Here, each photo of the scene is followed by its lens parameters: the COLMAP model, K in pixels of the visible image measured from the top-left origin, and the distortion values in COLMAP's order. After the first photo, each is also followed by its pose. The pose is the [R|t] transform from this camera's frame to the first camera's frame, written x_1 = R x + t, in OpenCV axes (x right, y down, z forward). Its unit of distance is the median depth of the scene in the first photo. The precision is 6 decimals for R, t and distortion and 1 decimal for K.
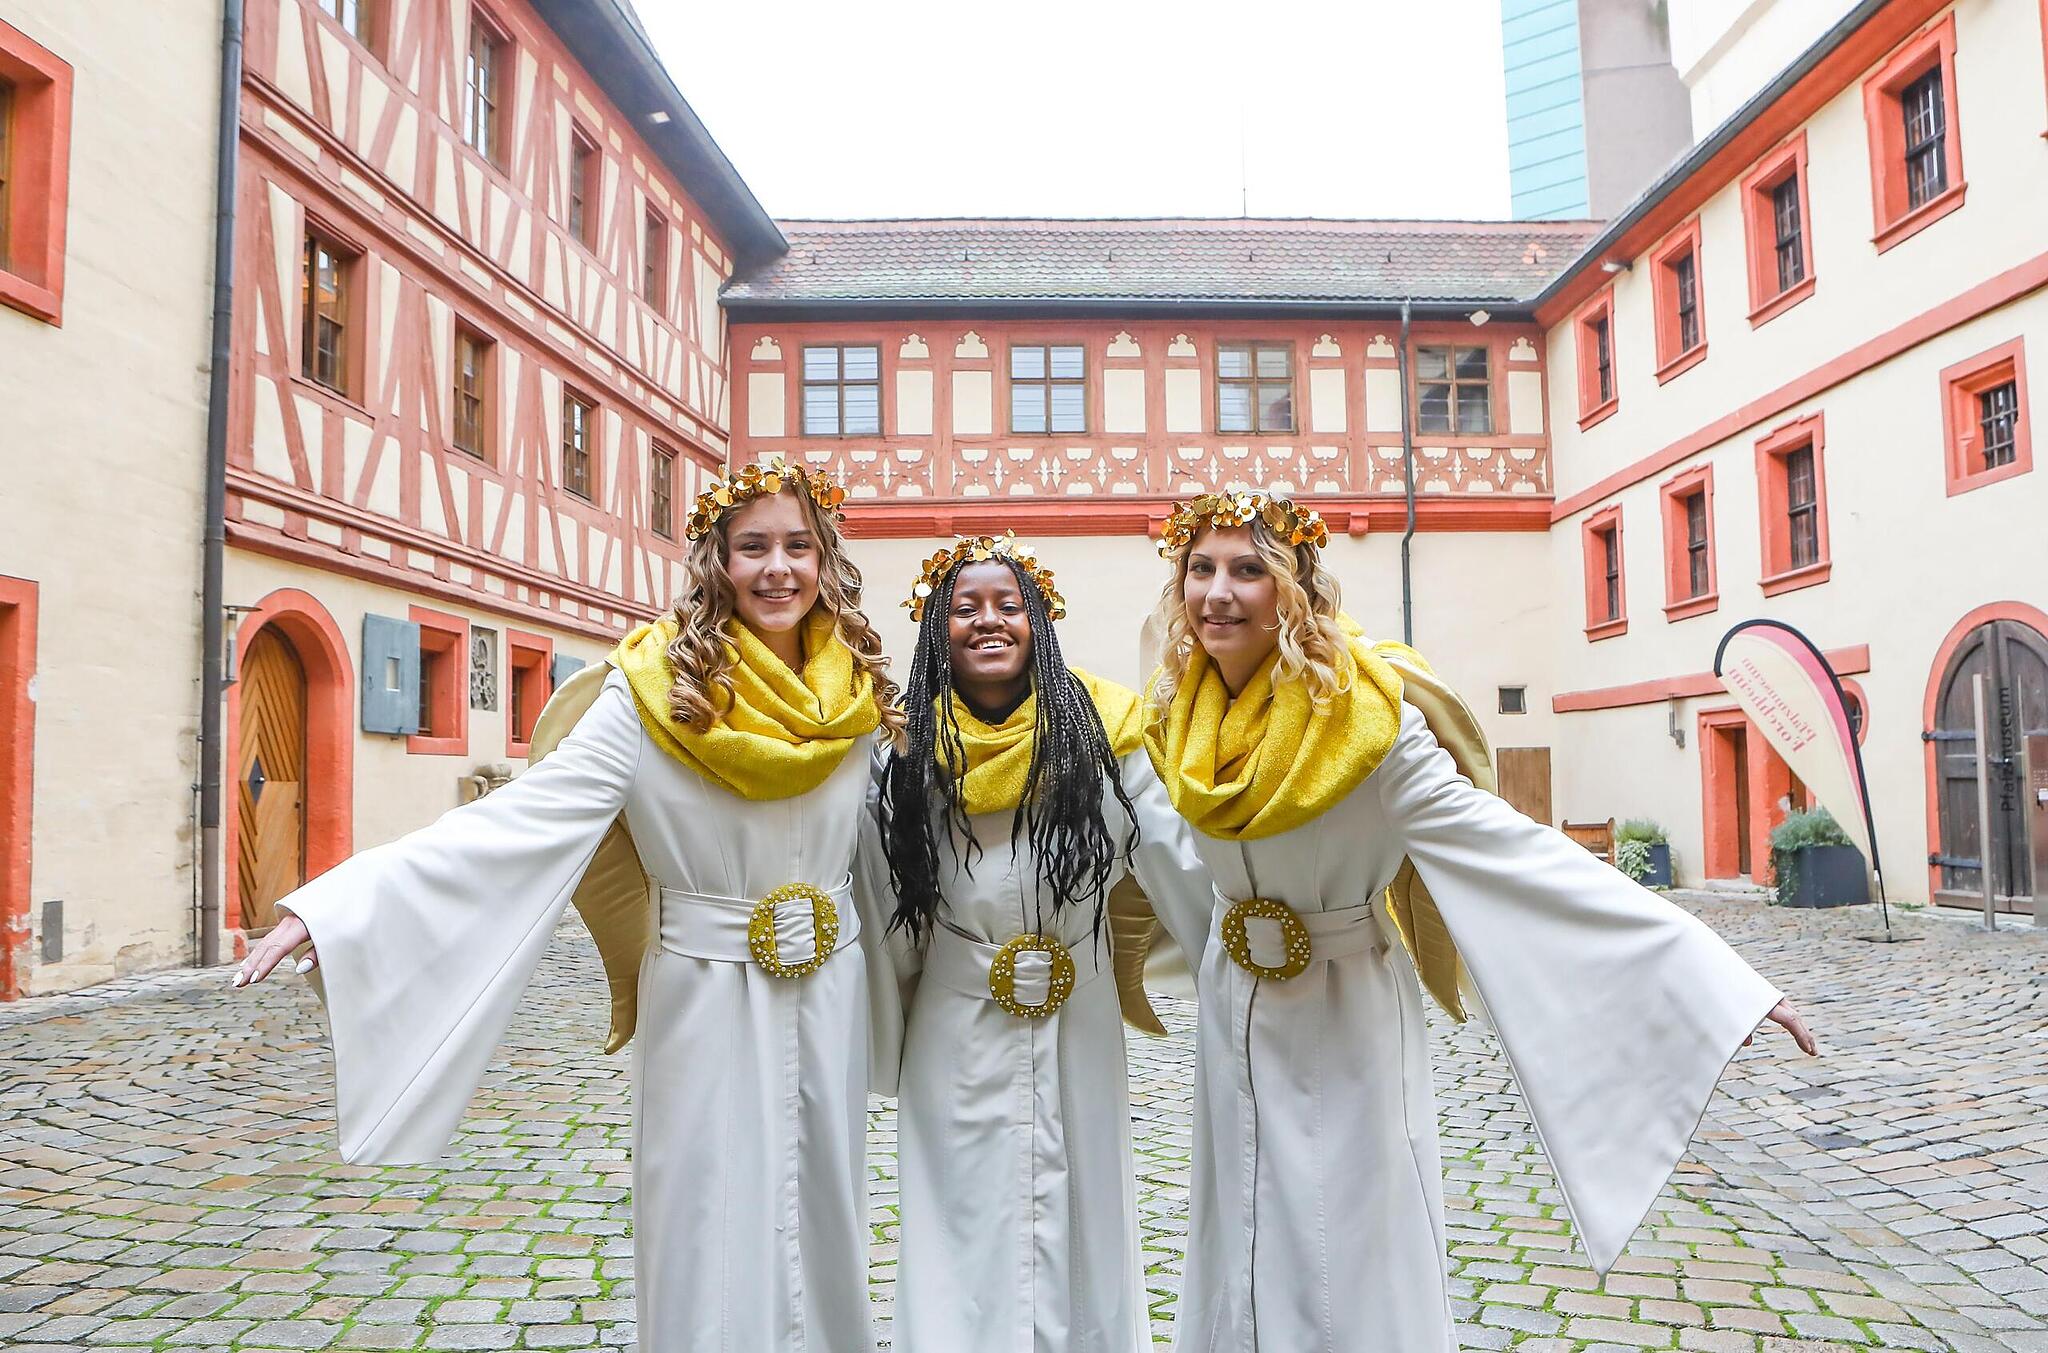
lens RADIAL K [[1664.8, 0, 1024.0], [0, 1664.8, 676.5], [0, 0, 1]] dist [-0.083569, 0.109010]
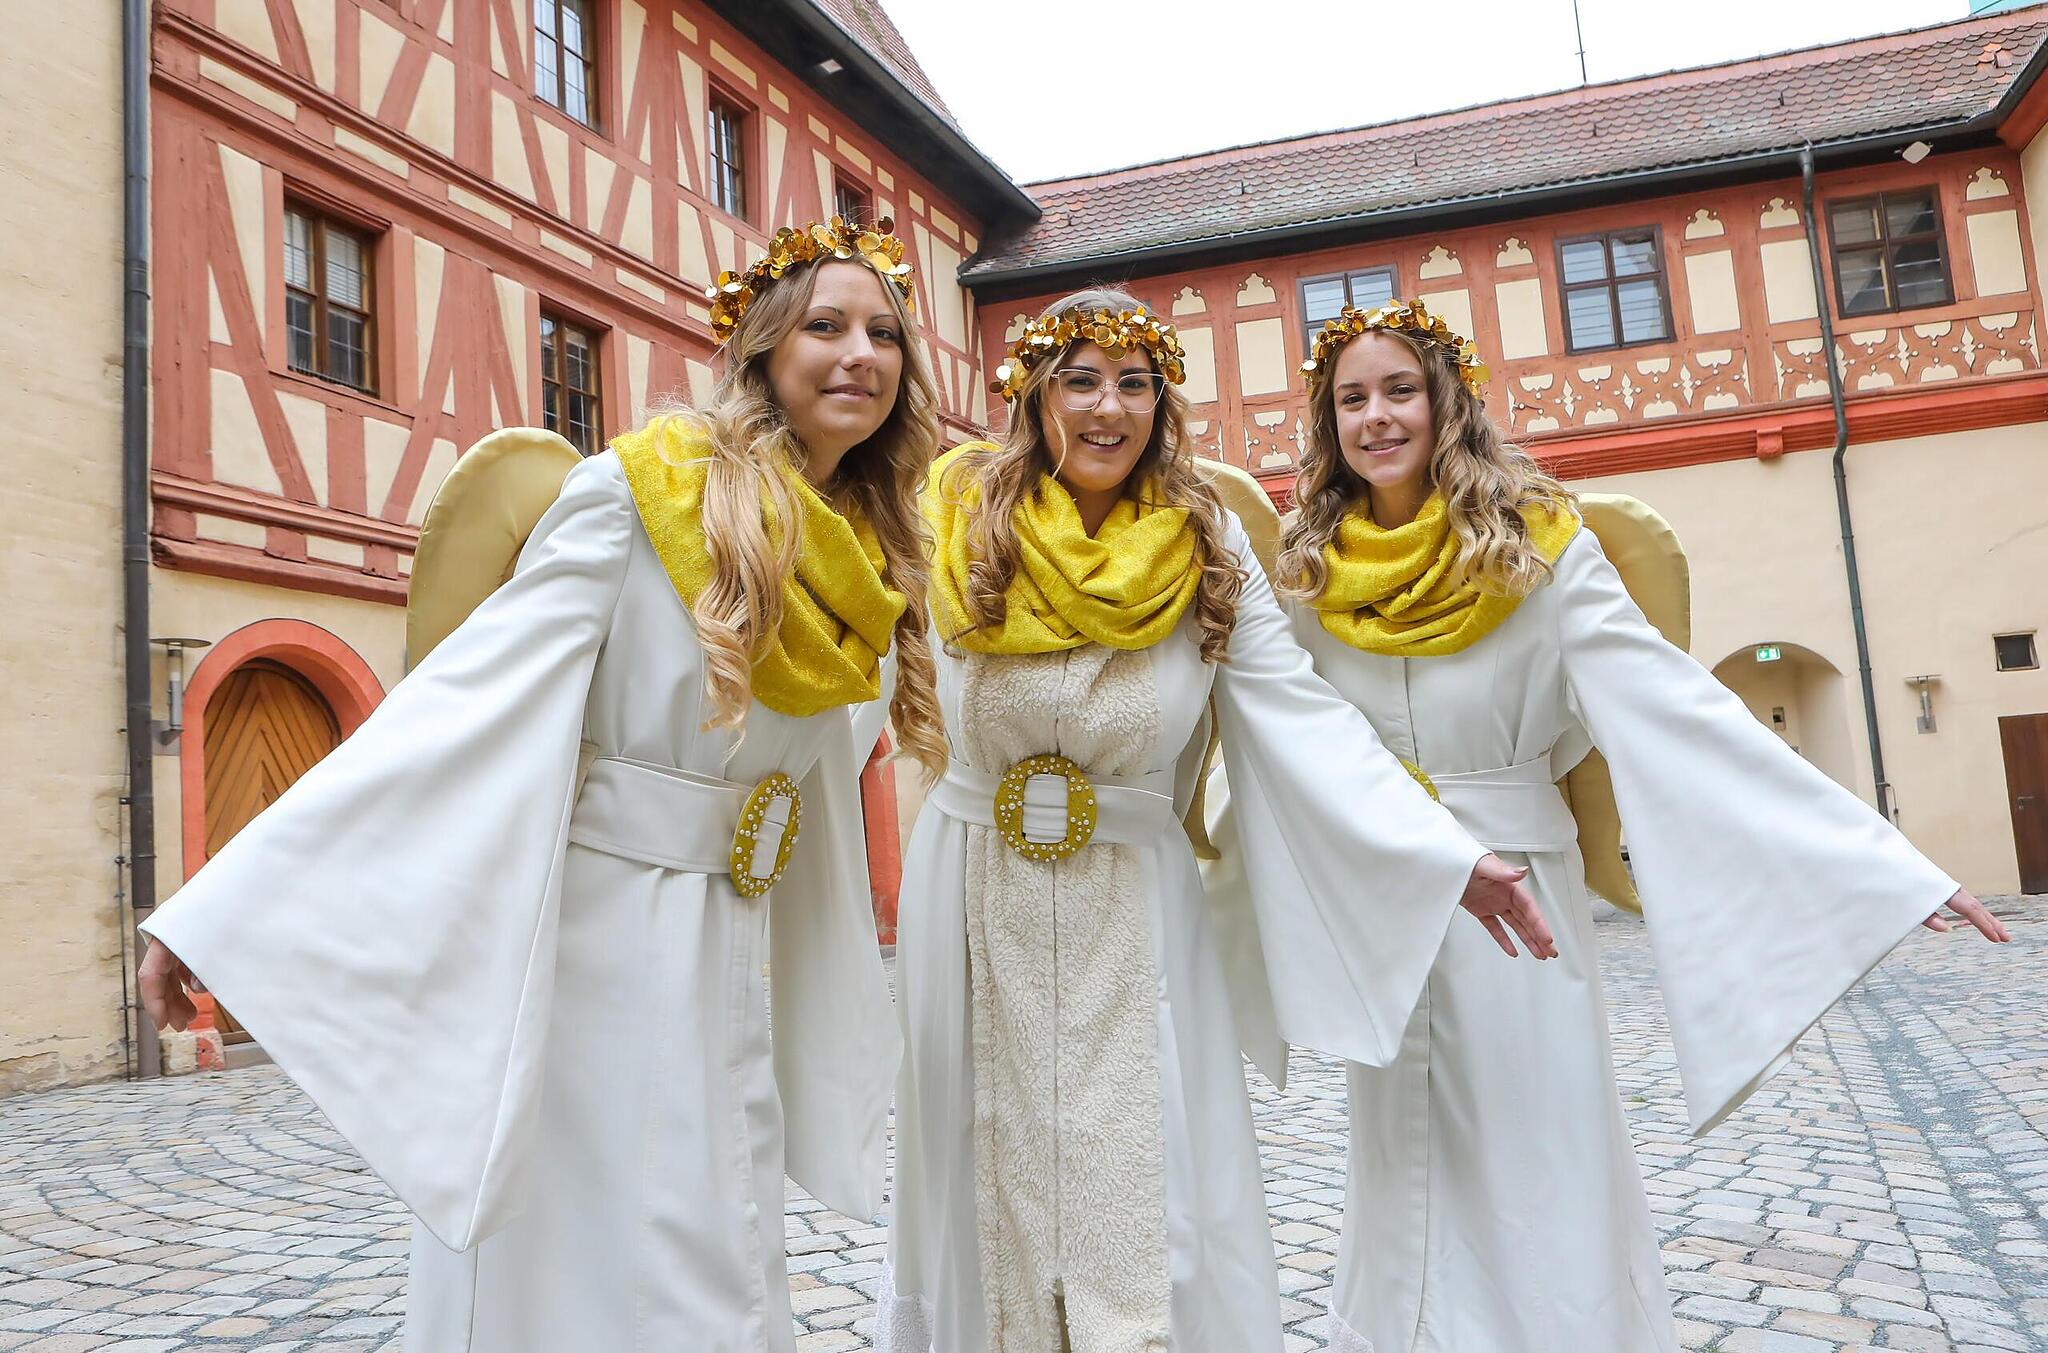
lens RADIAL K [[1664.8, 0, 1024.0], [0, 1664.8, 676.5], [0, 0, 1]] dist [-0.083569, 0.109010]
pose [[0.952501, -0.086476, -0.292000, 0.087351], [0.077510, 0.996100, -0.042158, 0.022546], [0.294507, 0.017523, 0.955489, 0.171249]]
